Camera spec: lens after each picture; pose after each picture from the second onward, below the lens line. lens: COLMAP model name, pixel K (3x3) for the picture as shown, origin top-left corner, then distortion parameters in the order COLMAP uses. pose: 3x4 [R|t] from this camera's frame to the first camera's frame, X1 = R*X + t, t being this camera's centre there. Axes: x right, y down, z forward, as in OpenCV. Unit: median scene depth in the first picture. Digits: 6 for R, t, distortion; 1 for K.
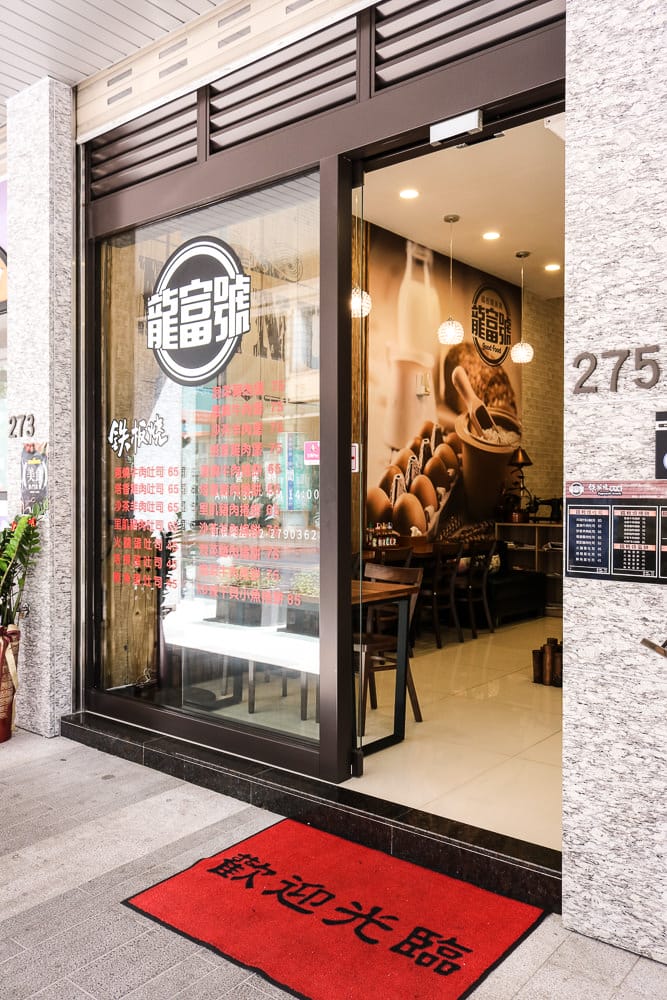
lens RADIAL K [[795.5, 0, 333.5], [0, 795.5, 500.0], [0, 0, 1]] dist [-0.004340, -0.000351]
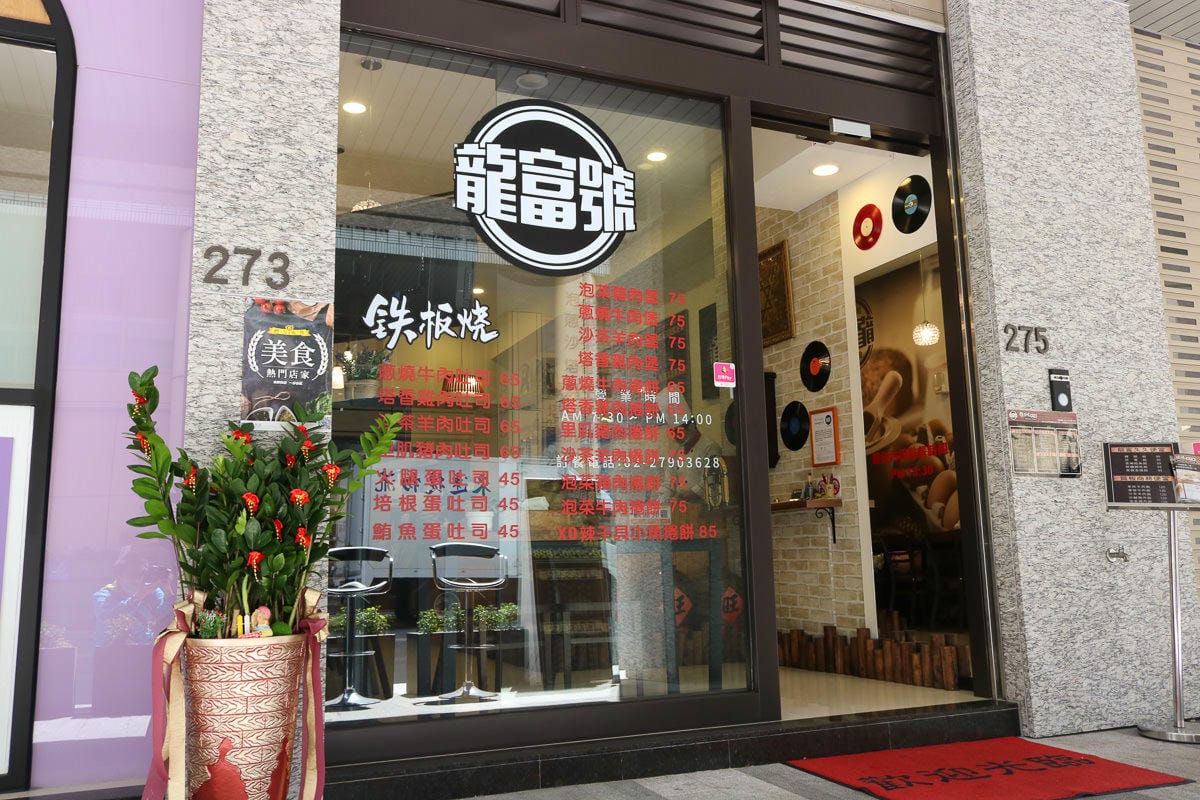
lens RADIAL K [[954.6, 0, 597.4], [0, 954.6, 392.3], [0, 0, 1]] dist [-0.004340, -0.000351]
pose [[0.473397, 0.132461, 0.870832, -1.586961], [0.027232, 0.985955, -0.164776, 0.213165], [-0.880428, 0.101719, 0.463141, 0.871445]]
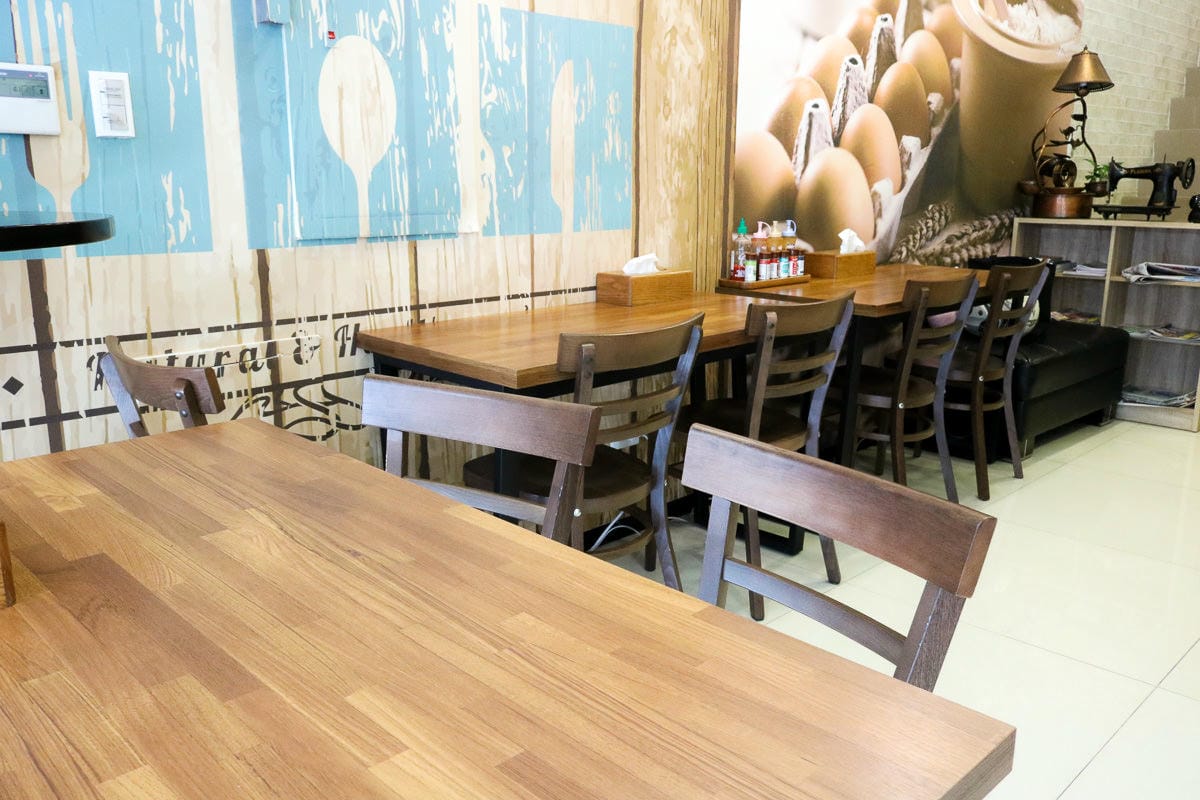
lens RADIAL K [[954.6, 0, 597.4], [0, 954.6, 392.3], [0, 0, 1]] dist [-0.004340, -0.000351]
pose [[0.993245, 0.022563, -0.113821, 0.025594], [0.002709, 0.976136, 0.217141, 0.006588], [0.116004, -0.215983, 0.969482, 0.419505]]
